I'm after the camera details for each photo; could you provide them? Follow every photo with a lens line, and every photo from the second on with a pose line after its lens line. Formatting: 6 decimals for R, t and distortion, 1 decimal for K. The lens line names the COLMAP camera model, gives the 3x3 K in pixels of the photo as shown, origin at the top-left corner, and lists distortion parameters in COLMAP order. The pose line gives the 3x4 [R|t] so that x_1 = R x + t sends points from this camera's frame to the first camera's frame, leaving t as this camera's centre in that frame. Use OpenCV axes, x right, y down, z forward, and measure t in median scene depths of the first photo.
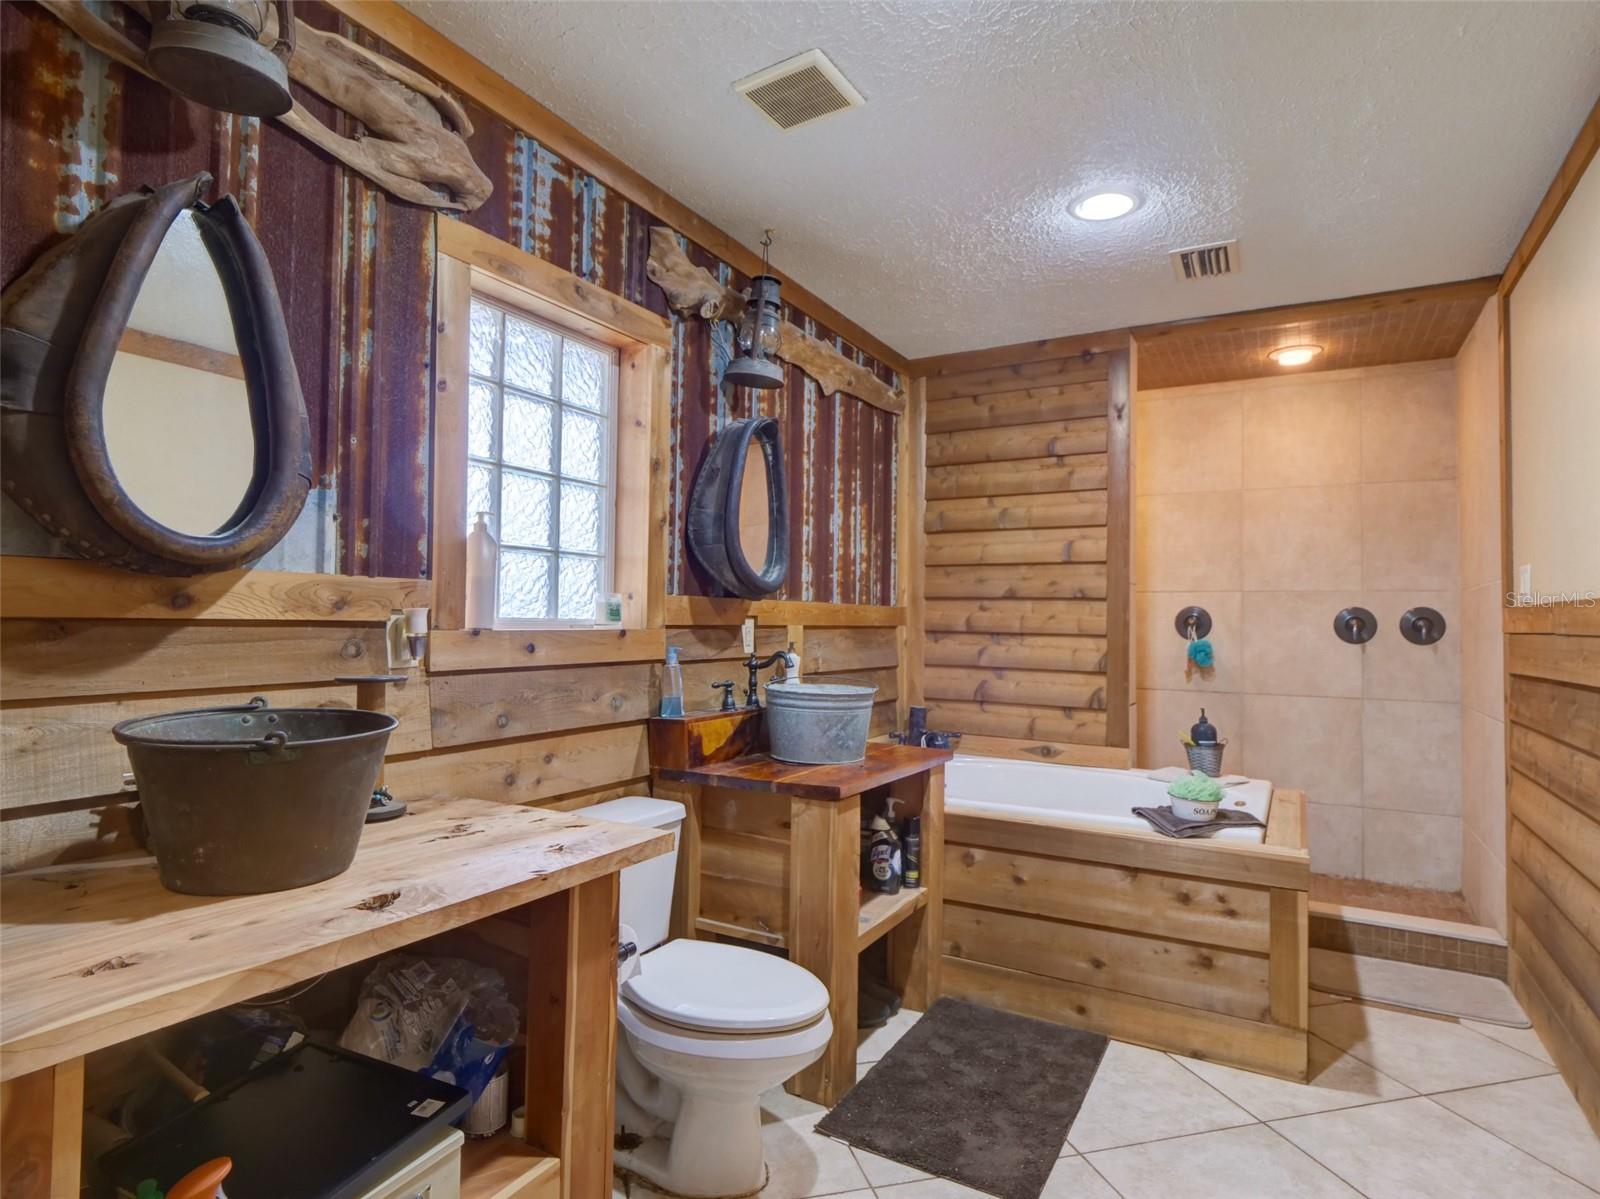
lens RADIAL K [[885.5, 0, 798.3], [0, 885.5, 603.7], [0, 0, 1]] dist [-0.003229, -0.000704]
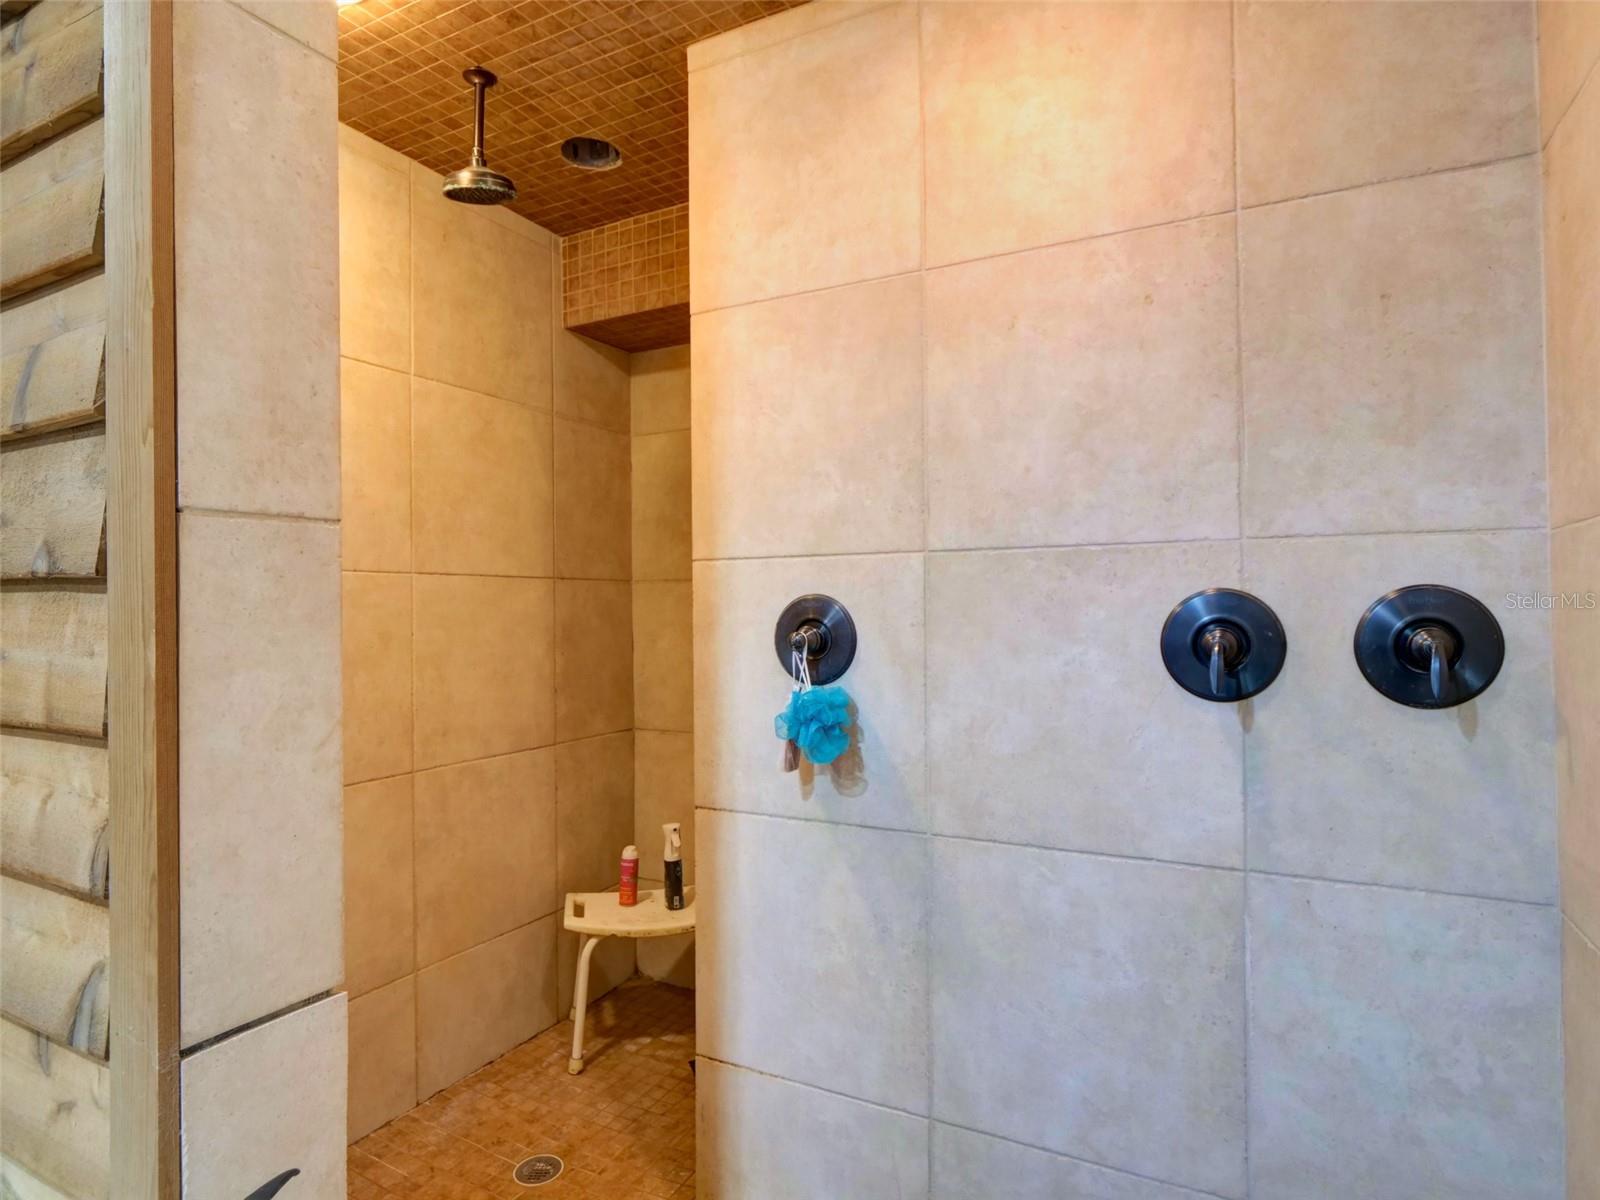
lens RADIAL K [[885.5, 0, 797.4], [0, 885.5, 602.2], [0, 0, 1]] dist [-0.003229, -0.000704]
pose [[0.999093, -0.018932, 0.038139, 0.456926], [0.018443, 0.999744, 0.013116, 0.001635], [-0.038378, -0.012401, 0.999186, 0.673621]]
